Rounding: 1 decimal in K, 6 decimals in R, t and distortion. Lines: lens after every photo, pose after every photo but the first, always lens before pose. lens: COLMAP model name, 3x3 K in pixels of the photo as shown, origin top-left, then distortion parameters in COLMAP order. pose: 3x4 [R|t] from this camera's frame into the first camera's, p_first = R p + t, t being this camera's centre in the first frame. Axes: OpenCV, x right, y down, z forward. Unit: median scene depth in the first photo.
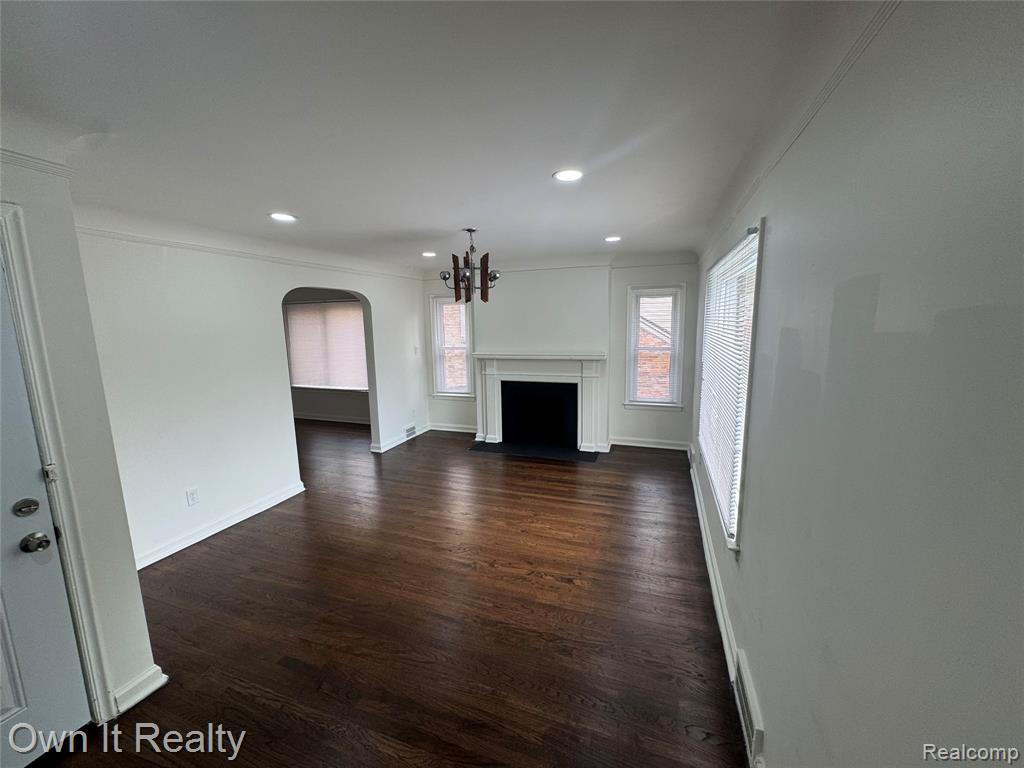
lens RADIAL K [[407.9, 0, 511.0], [0, 407.9, 382.7], [0, 0, 1]] dist [-0.001046, 0.000739]
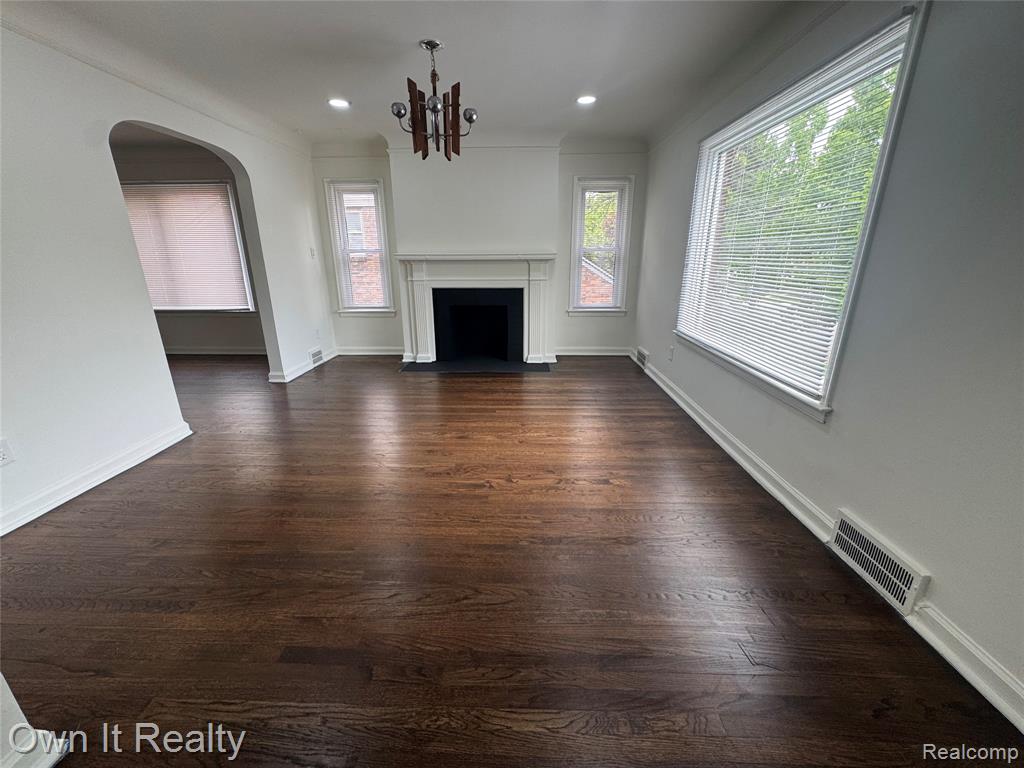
lens RADIAL K [[407.9, 0, 511.6], [0, 407.9, 383.4], [0, 0, 1]] dist [-0.001046, 0.000739]
pose [[0.948713, -0.078754, 0.306171, -0.154973], [0.031739, 0.987309, 0.155608, 0.068993], [-0.314540, -0.137910, 0.939173, 0.138710]]
